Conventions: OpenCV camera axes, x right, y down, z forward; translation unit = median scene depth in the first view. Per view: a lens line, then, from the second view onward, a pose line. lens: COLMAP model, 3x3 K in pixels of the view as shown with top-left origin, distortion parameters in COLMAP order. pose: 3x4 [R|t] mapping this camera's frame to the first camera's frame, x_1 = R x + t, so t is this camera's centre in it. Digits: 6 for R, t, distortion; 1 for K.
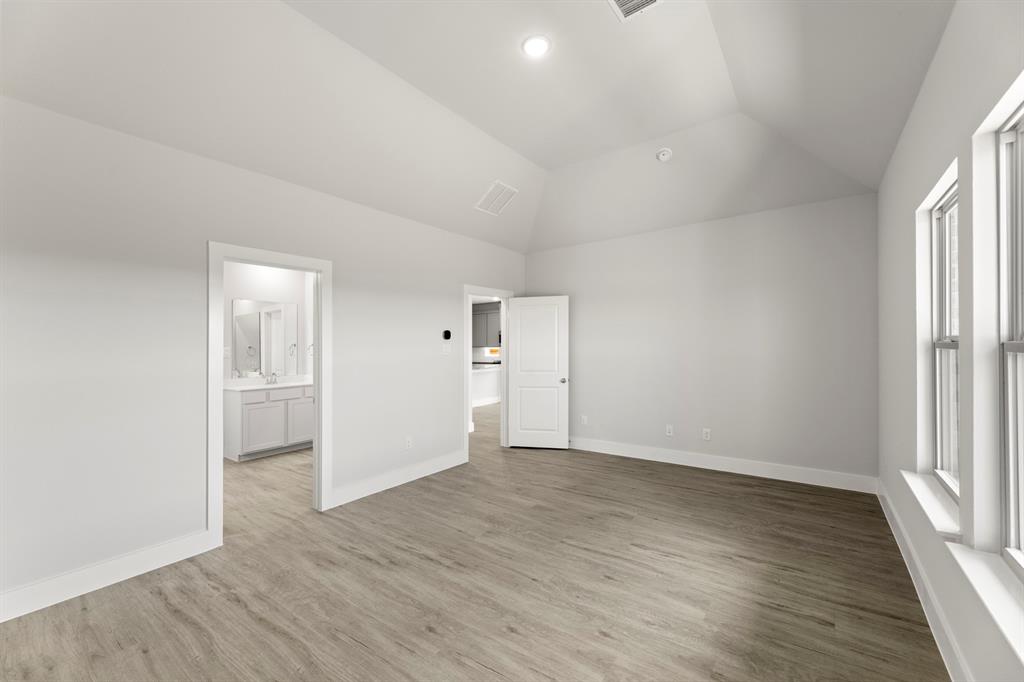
lens RADIAL K [[415.1, 0, 530.3], [0, 415.1, 344.9], [0, 0, 1]] dist [0.000762, 0.000108]
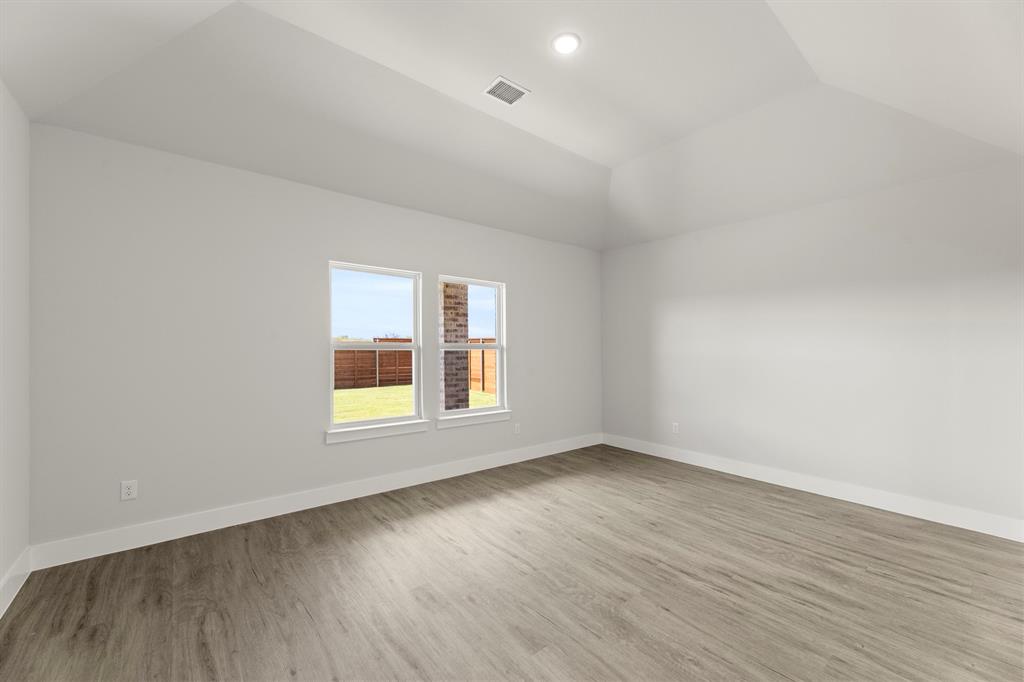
lens RADIAL K [[415.1, 0, 530.3], [0, 415.1, 344.9], [0, 0, 1]] dist [0.000762, 0.000108]
pose [[-0.966166, 0.010279, 0.257715, -0.164843], [0.008320, 0.999928, -0.008691, 0.014937], [-0.257786, -0.006252, -0.966182, 2.140193]]
